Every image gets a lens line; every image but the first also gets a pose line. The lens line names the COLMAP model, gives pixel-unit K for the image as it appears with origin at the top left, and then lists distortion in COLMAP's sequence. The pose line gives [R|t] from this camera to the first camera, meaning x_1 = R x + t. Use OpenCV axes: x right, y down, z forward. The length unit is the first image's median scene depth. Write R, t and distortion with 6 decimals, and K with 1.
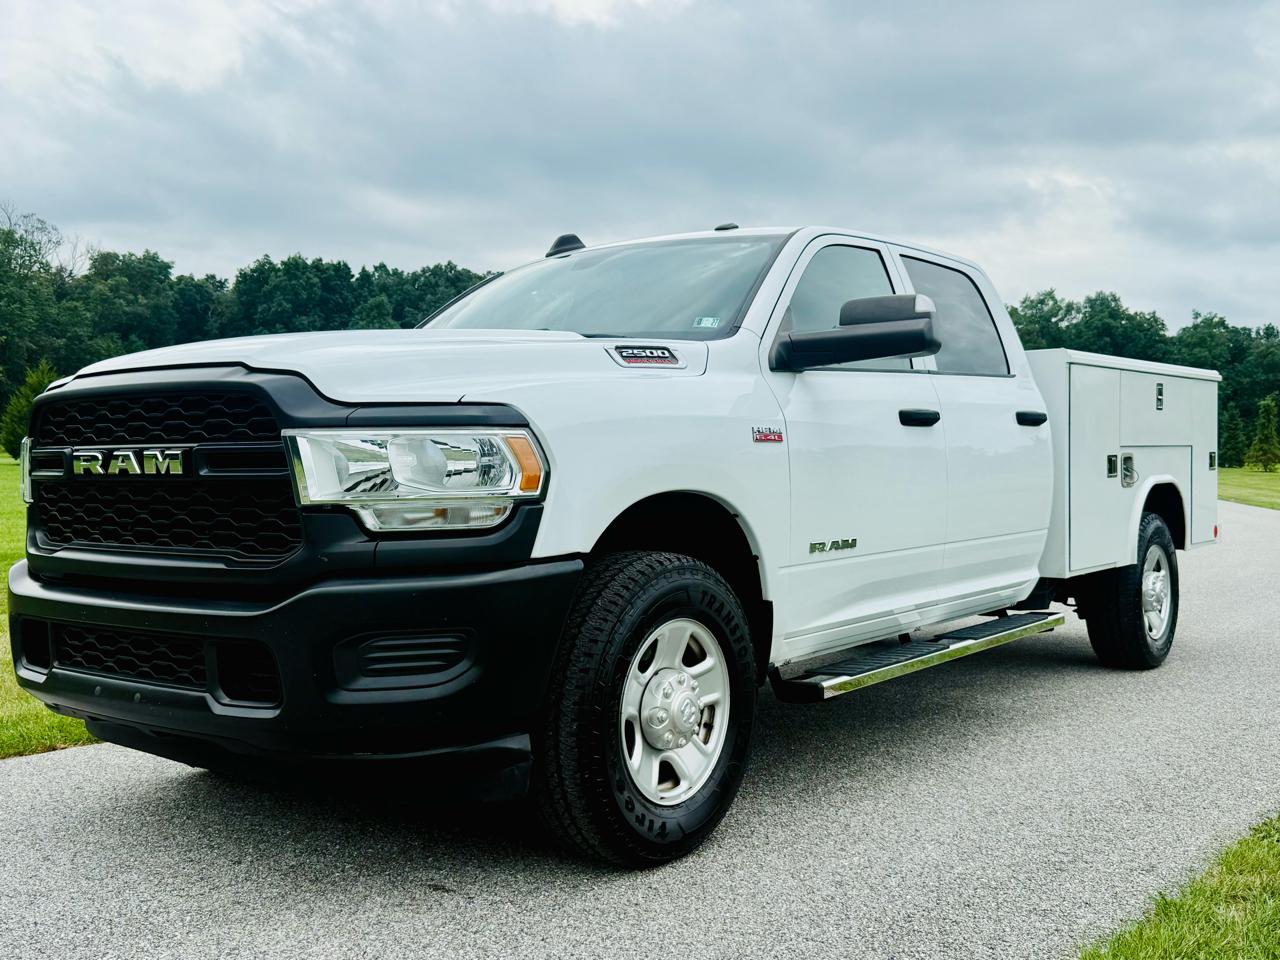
lens RADIAL K [[1603.2, 0, 644.8], [0, 1603.2, 453.5], [0, 0, 1]] dist [0.223576, -0.621276]
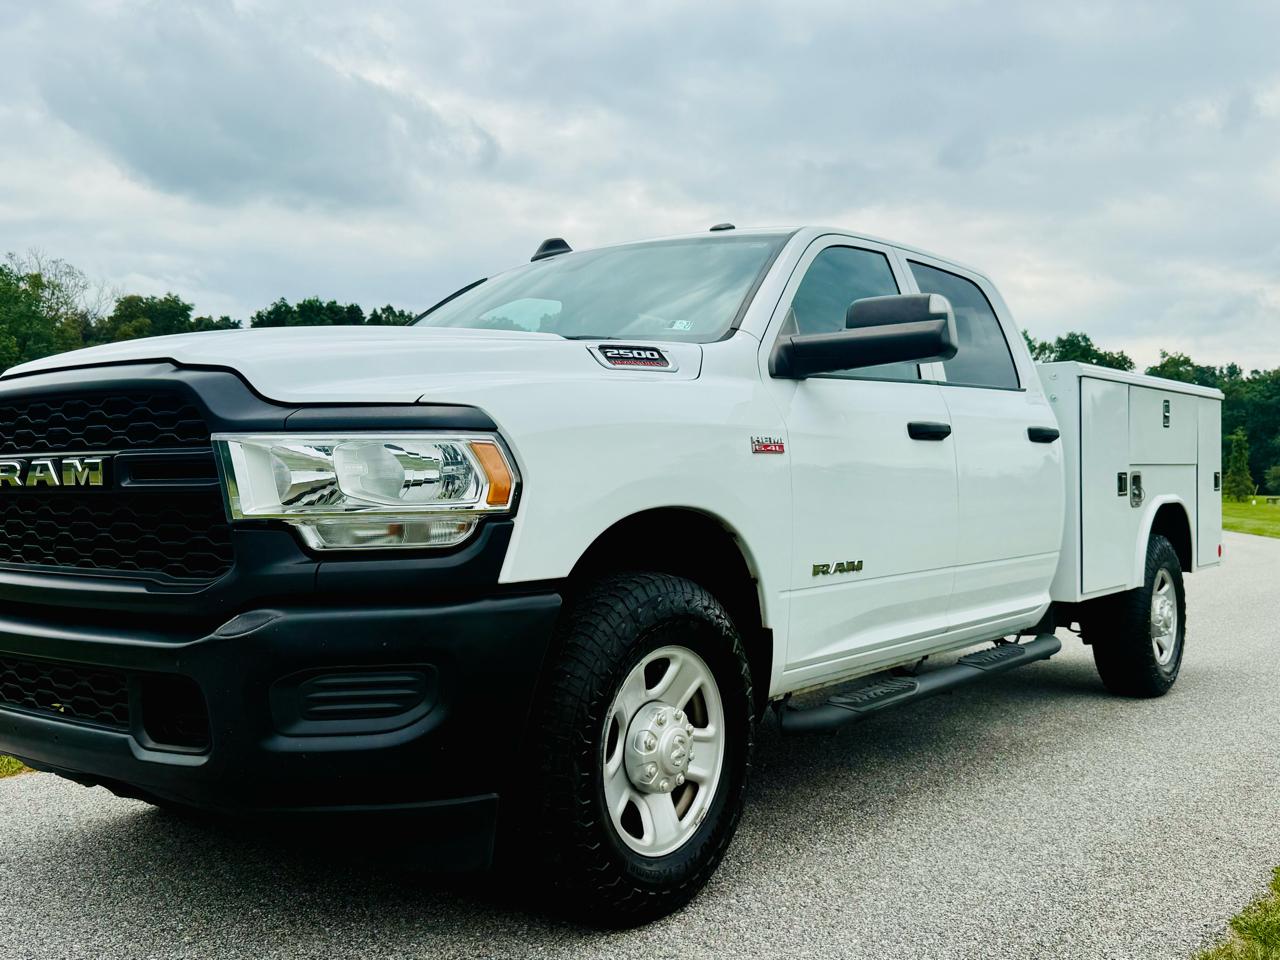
lens RADIAL K [[1449.1, 0, 637.4], [0, 1449.1, 504.9], [0, 0, 1]] dist [0.188132, -0.536317]
pose [[0.999982, -0.002183, -0.005533, 0.006497], [0.002233, 0.999957, 0.009004, 0.012739], [0.005513, -0.009016, 0.999944, 0.158698]]
